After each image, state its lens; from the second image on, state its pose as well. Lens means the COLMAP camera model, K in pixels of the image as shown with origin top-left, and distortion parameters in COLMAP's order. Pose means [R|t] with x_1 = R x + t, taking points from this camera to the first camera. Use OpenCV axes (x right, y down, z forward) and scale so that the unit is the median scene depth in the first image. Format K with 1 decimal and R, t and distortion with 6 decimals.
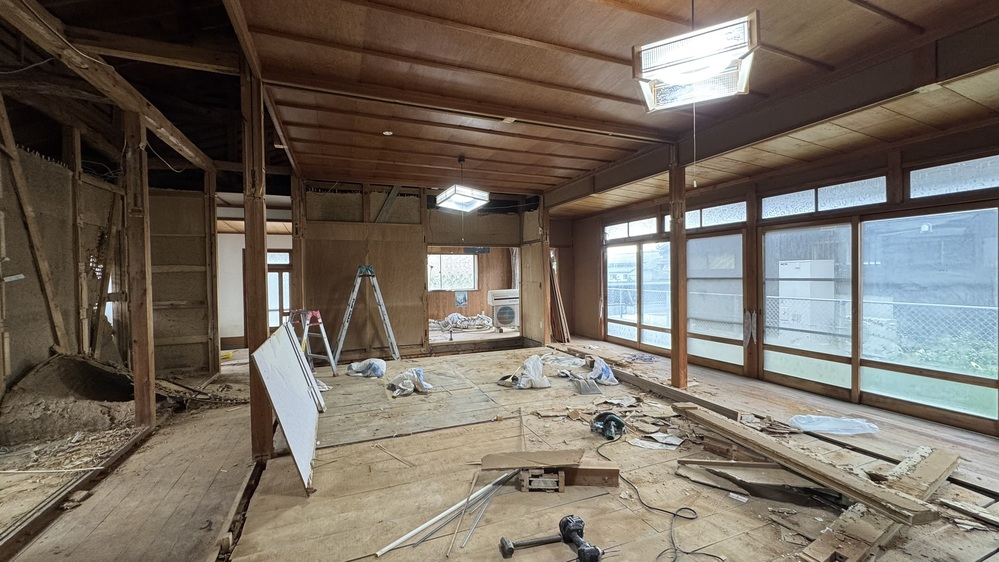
lens RADIAL K [[396.8, 0, 499.5], [0, 396.8, 281.0], [0, 0, 1]] dist [-0.000247, 0.000061]
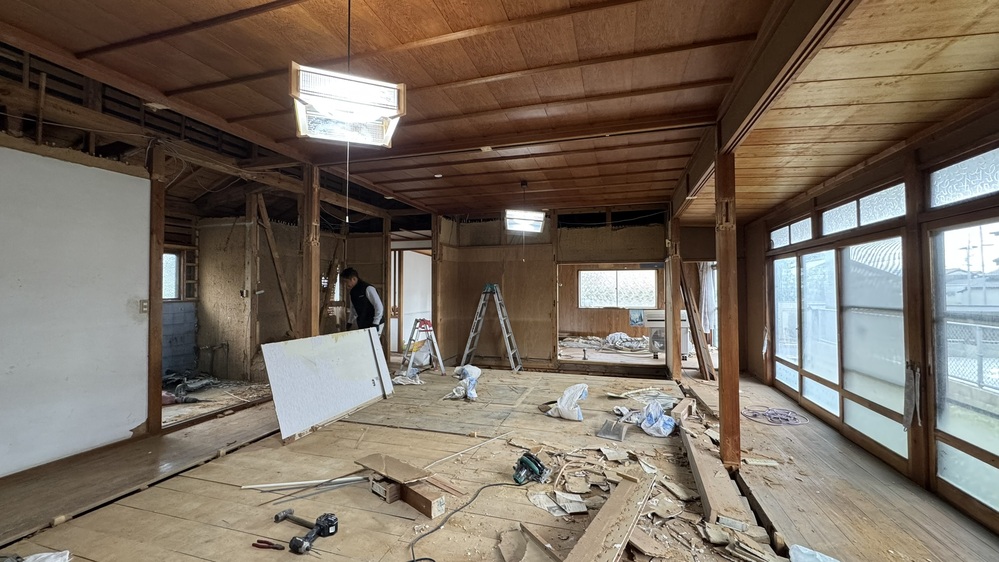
lens RADIAL K [[396.8, 0, 499.5], [0, 396.8, 281.0], [0, 0, 1]] dist [-0.000247, 0.000061]
pose [[0.779298, 0.000634, -0.626653, 0.530324], [-0.021188, 0.999454, -0.025337, -0.024007], [0.626295, 0.033023, 0.778886, 0.164525]]
